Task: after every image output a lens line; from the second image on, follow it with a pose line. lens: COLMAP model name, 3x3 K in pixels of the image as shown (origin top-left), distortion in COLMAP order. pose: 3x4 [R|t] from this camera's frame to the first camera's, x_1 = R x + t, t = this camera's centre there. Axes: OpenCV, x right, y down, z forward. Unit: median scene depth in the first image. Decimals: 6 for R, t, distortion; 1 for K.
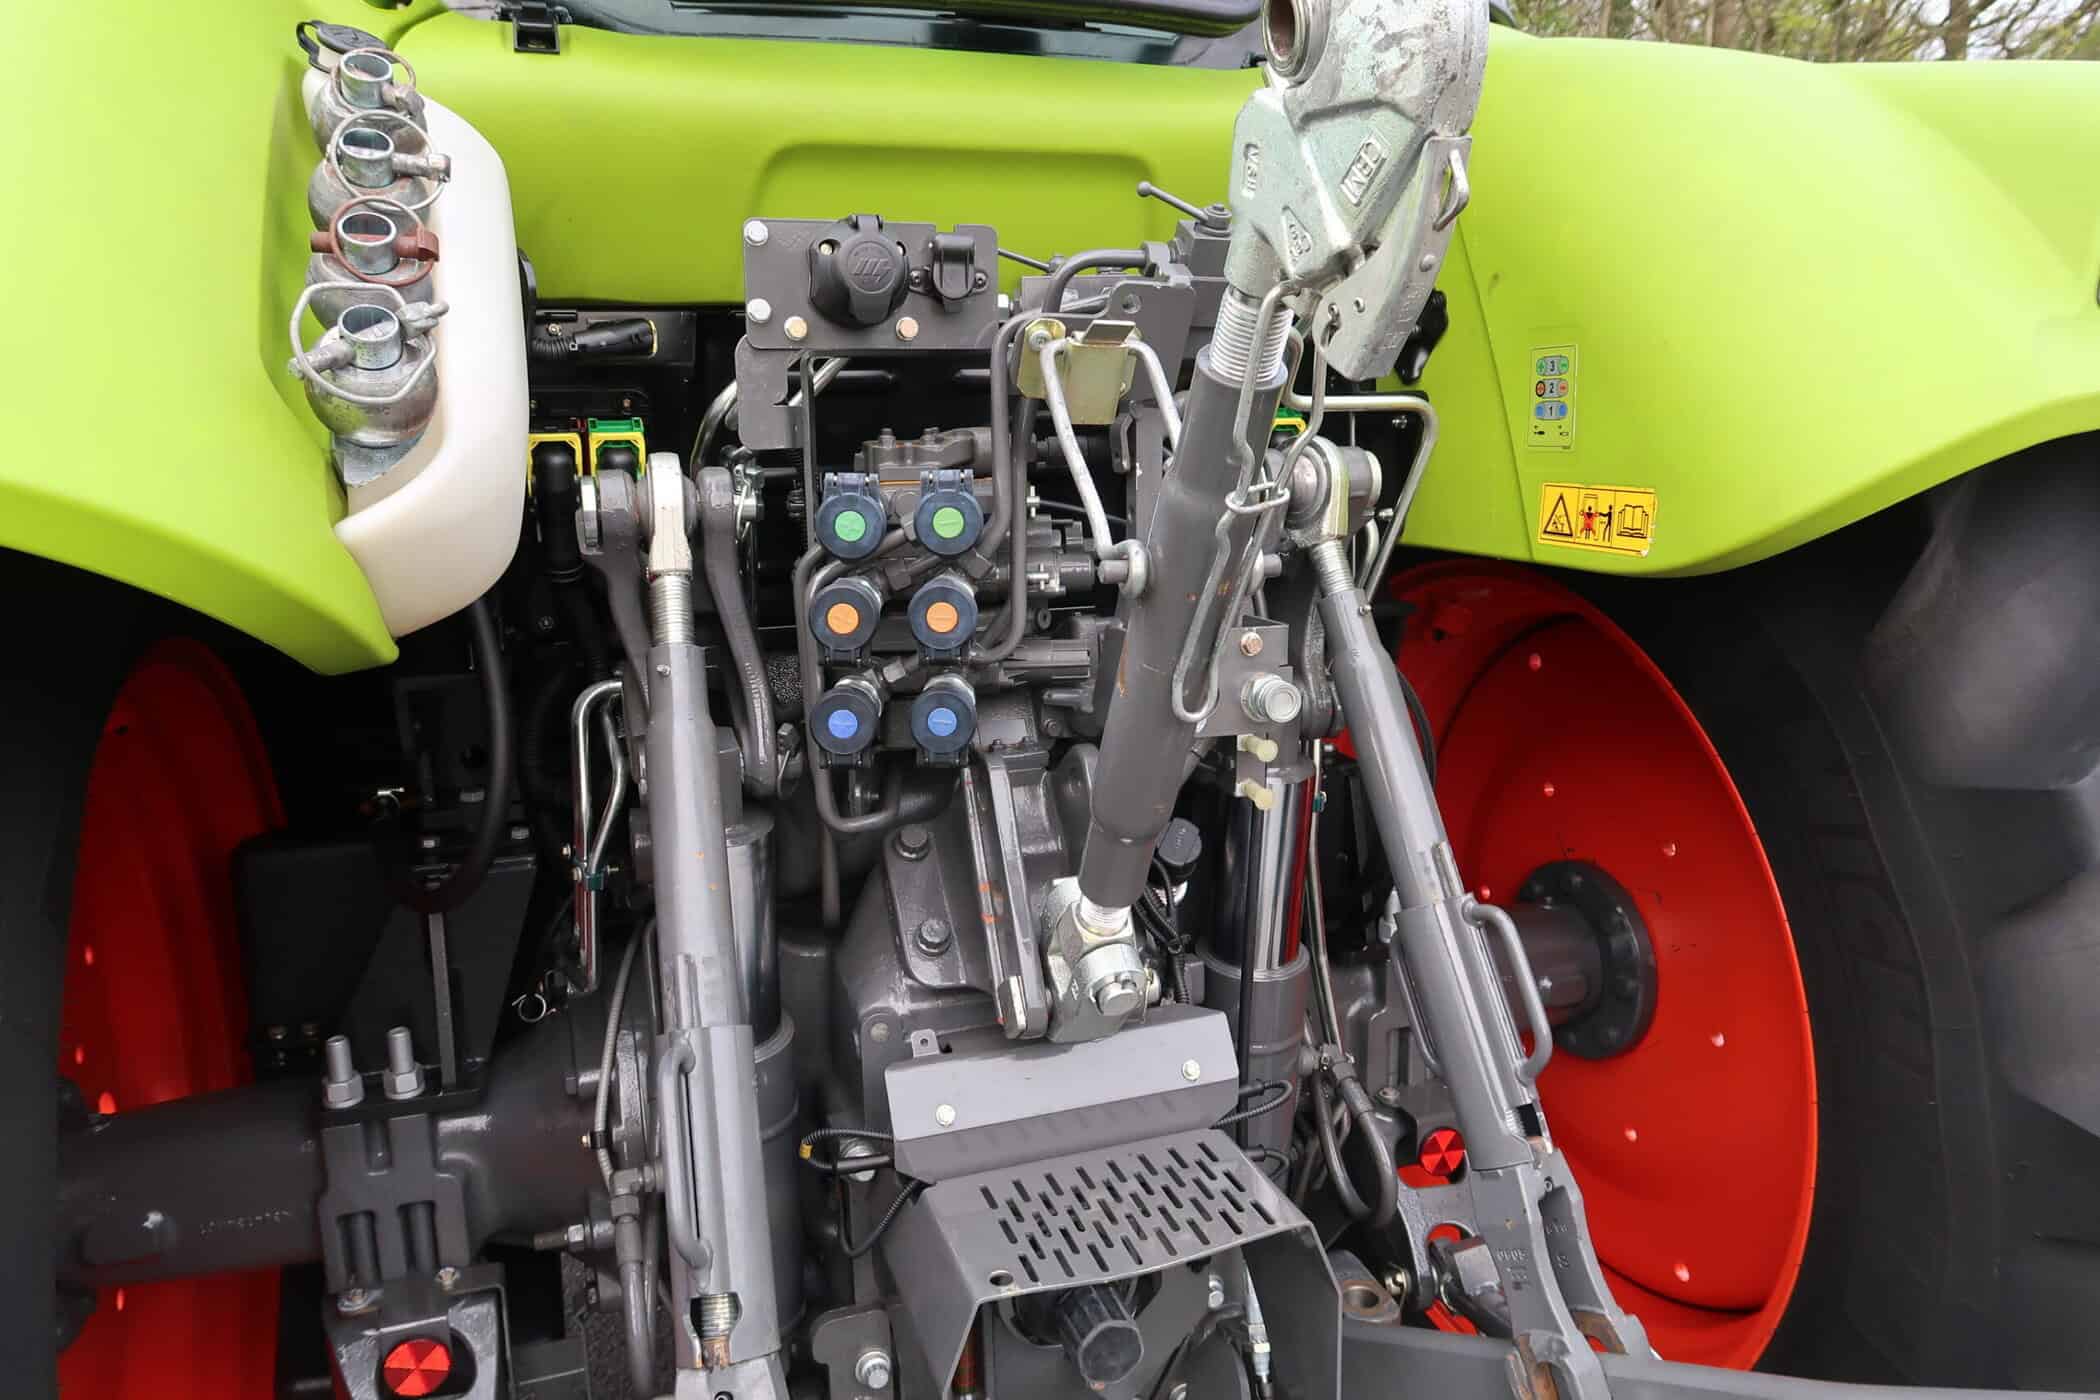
lens RADIAL K [[1452.6, 0, 1047.8], [0, 1452.6, 700.1], [0, 0, 1]] dist [-0.026396, 0.009176]
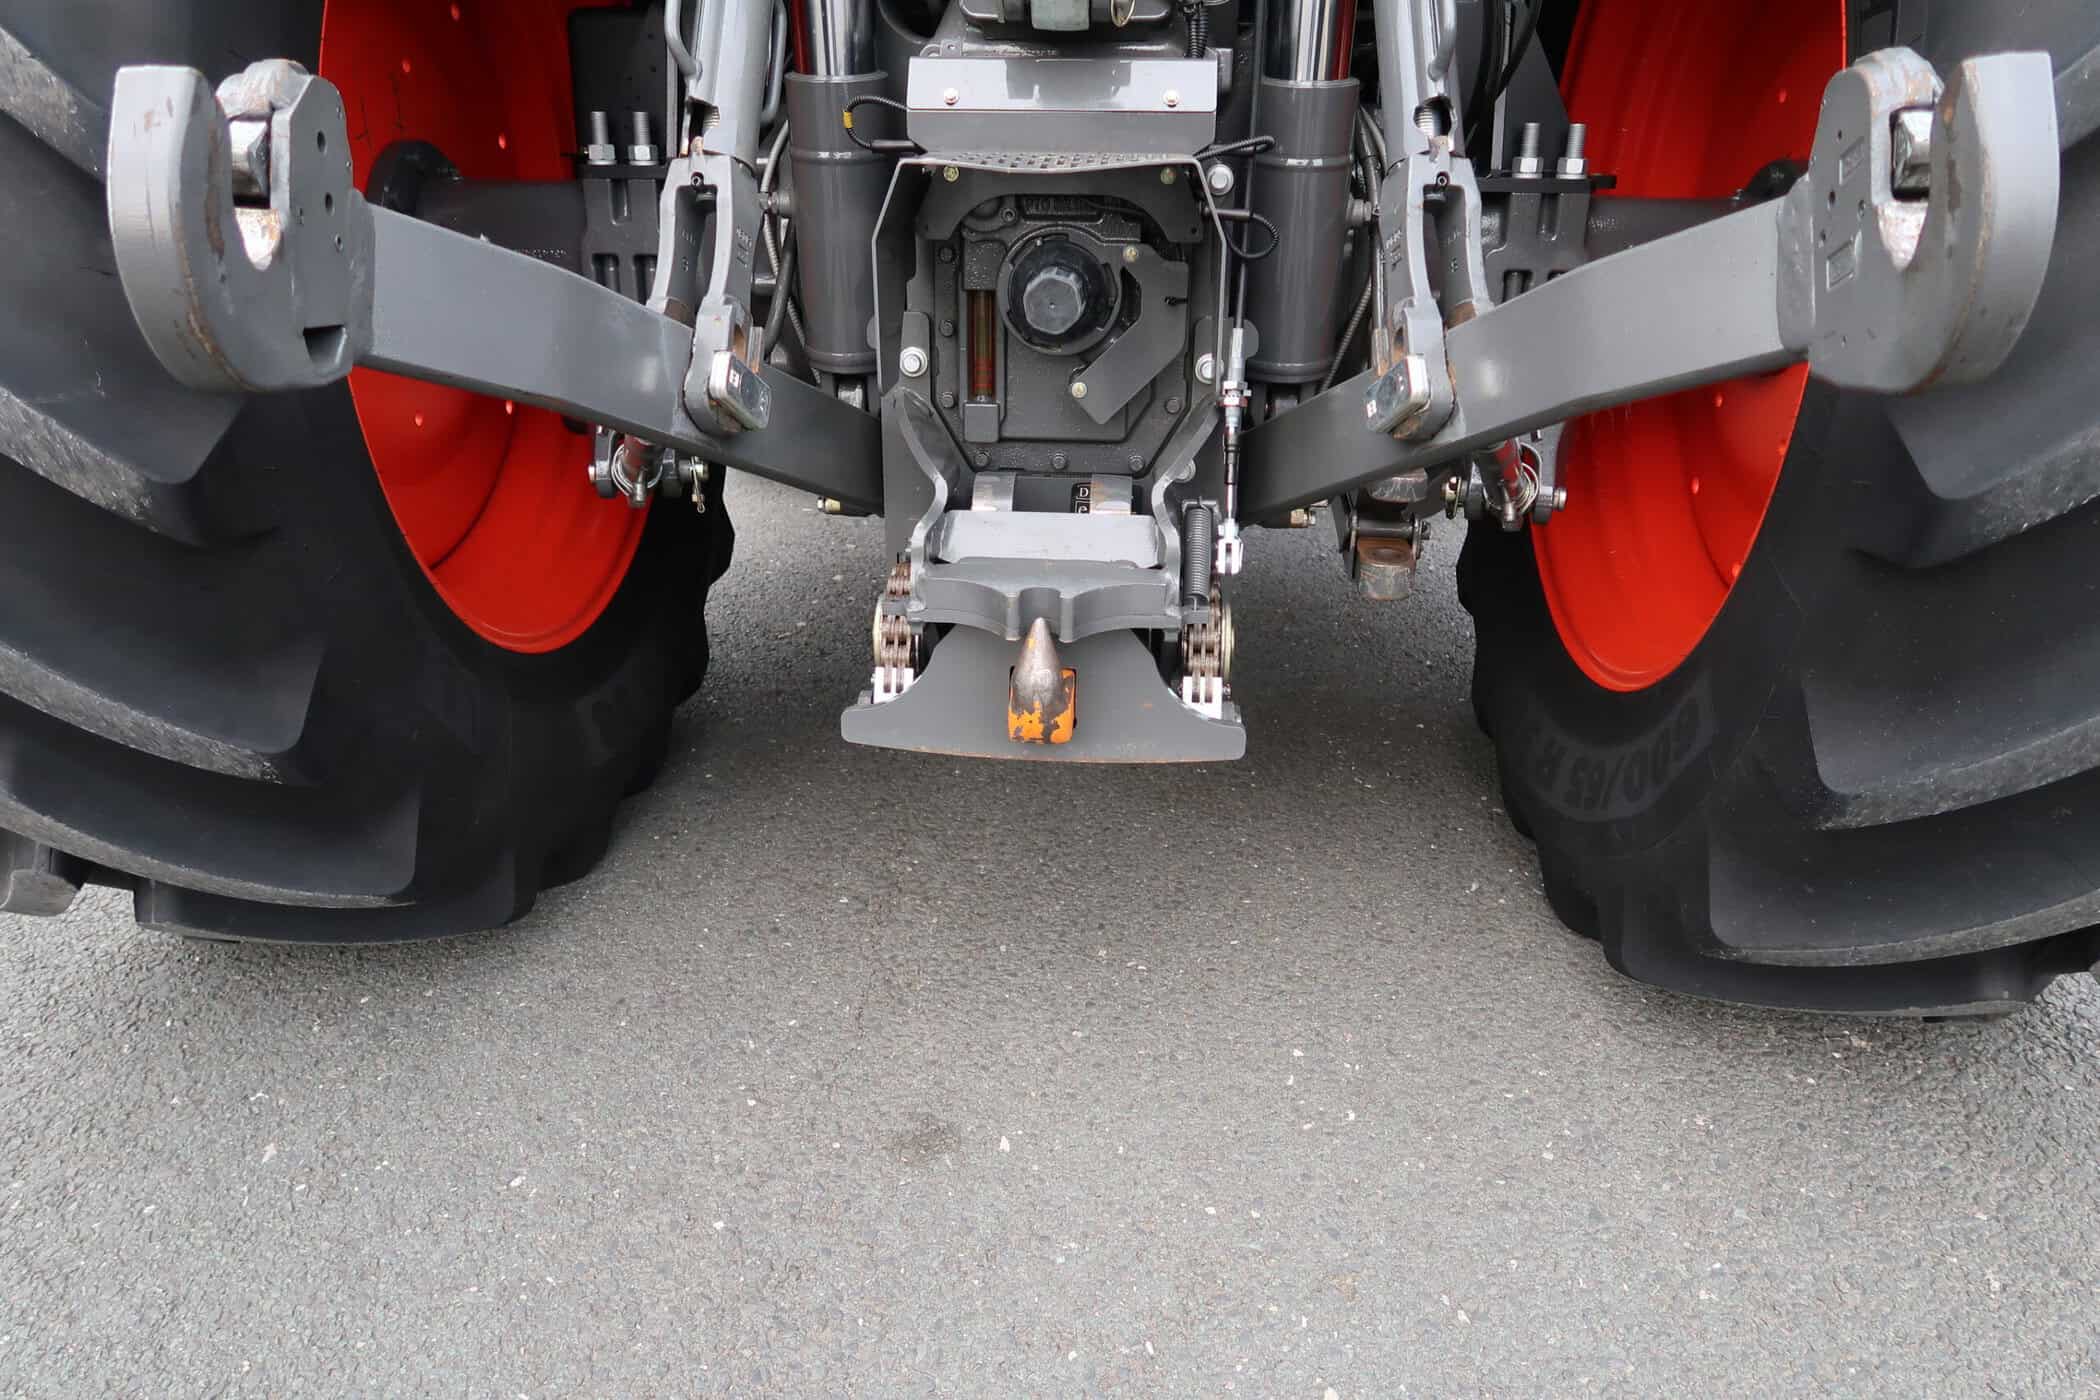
lens RADIAL K [[1443.5, 0, 1042.7], [0, 1443.5, 694.2], [0, 0, 1]] dist [-0.020401, 0.003134]
pose [[0.920335, 0.171370, -0.351589, 0.517113], [-0.105852, 0.974490, 0.197901, 0.531468], [0.376534, -0.144919, 0.914997, -0.155703]]
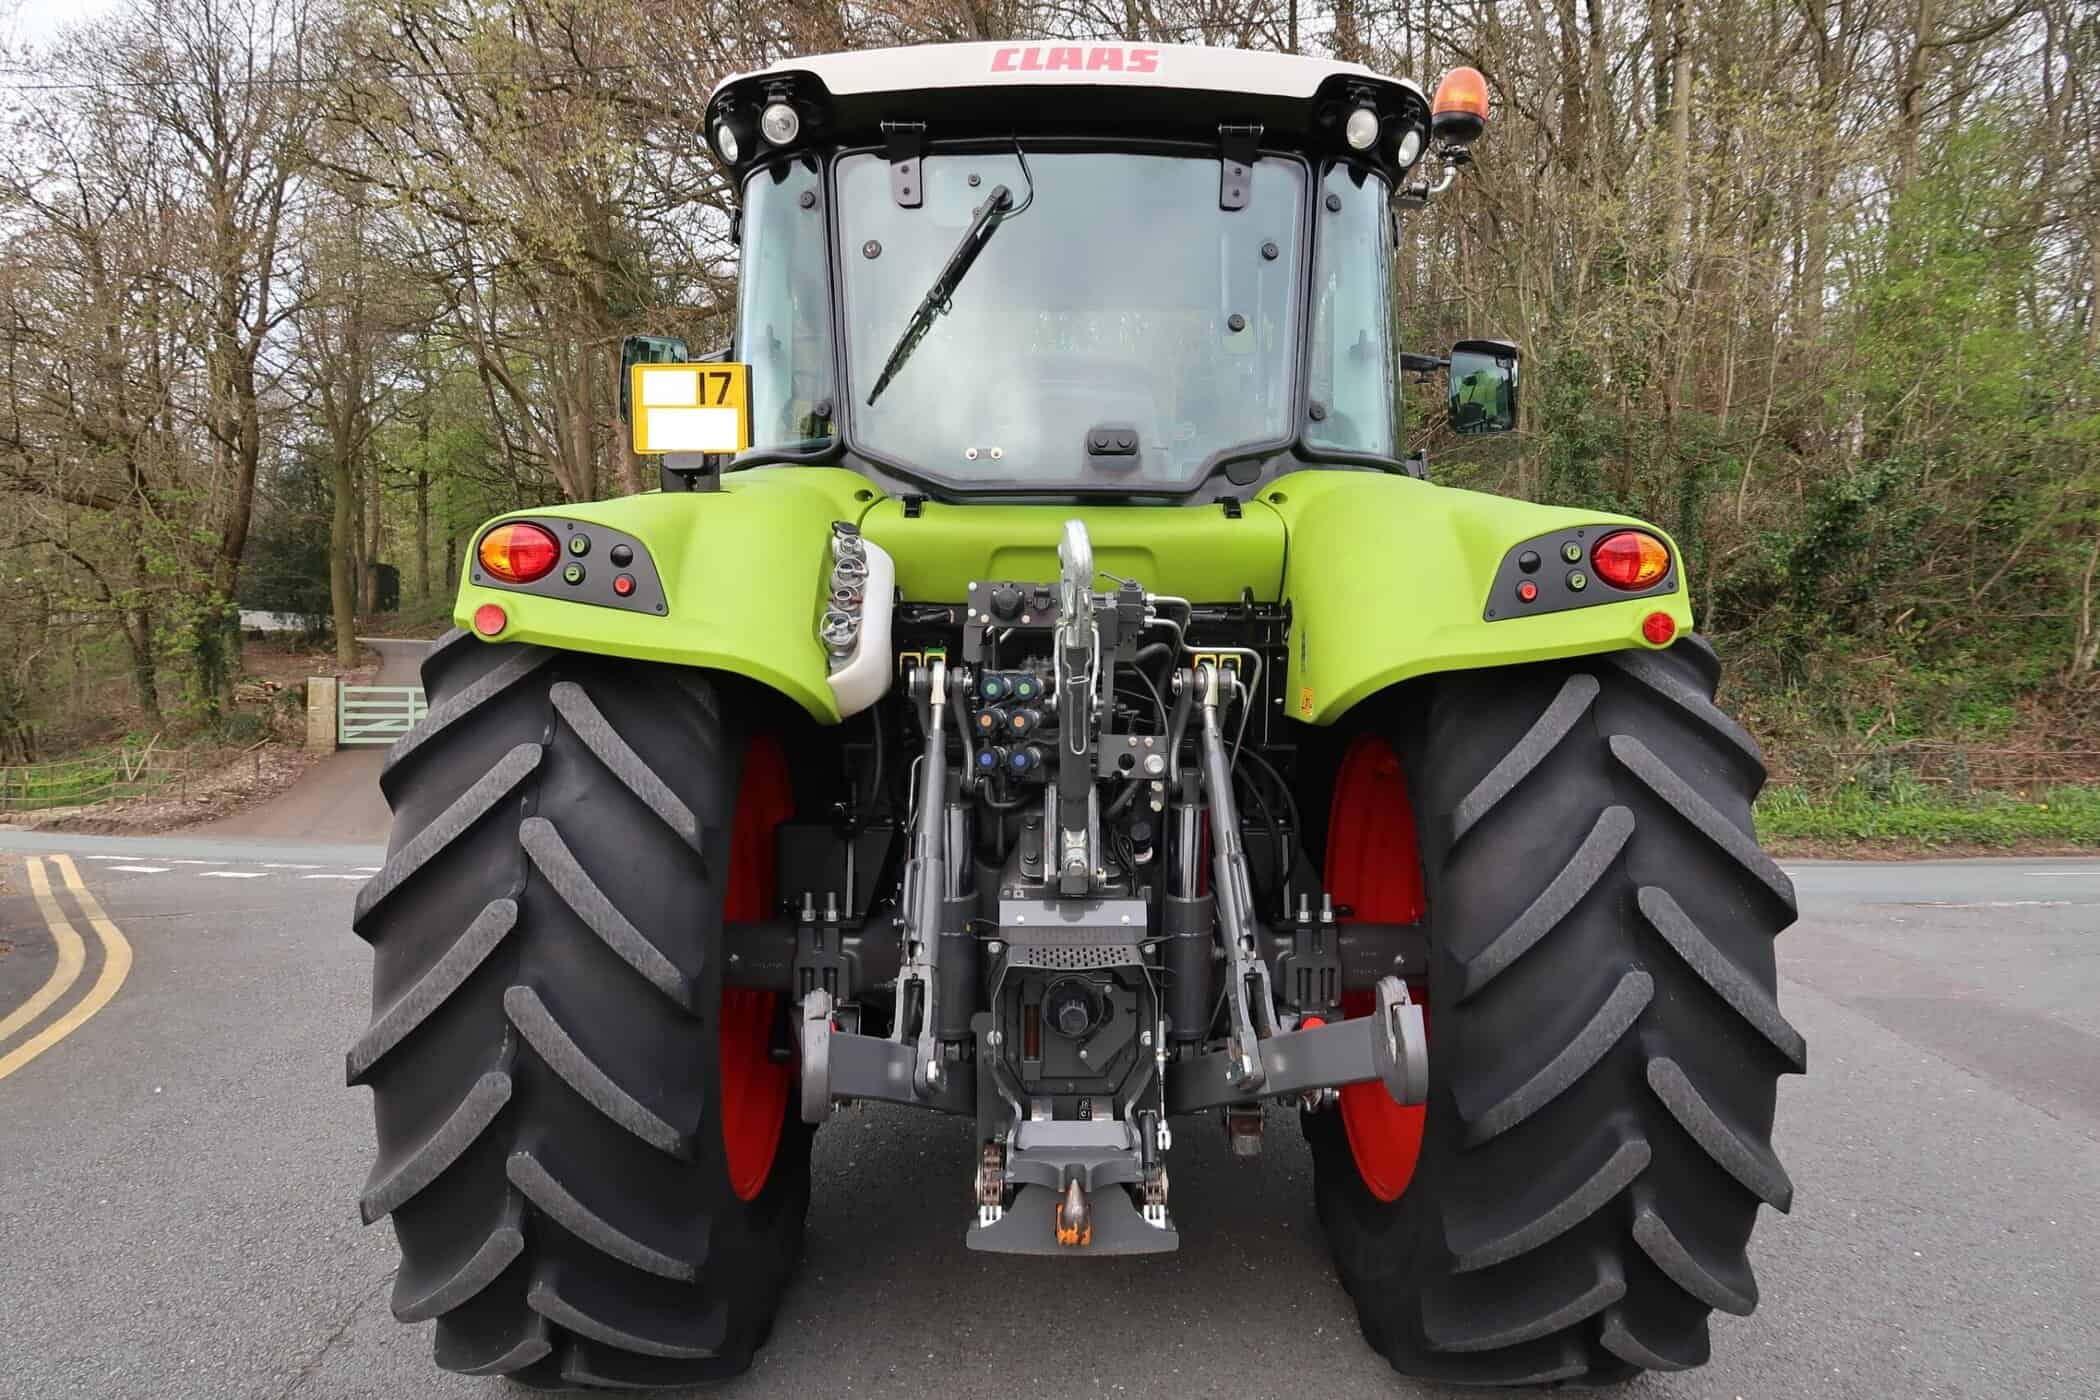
lens RADIAL K [[1452.6, 0, 1047.8], [0, 1452.6, 700.1], [0, 0, 1]] dist [-0.026396, 0.009176]
pose [[0.949591, 0.039522, -0.310989, 0.761317], [-0.085115, 0.987261, -0.134428, 0.245337], [0.301714, 0.154122, 0.940859, -1.465505]]
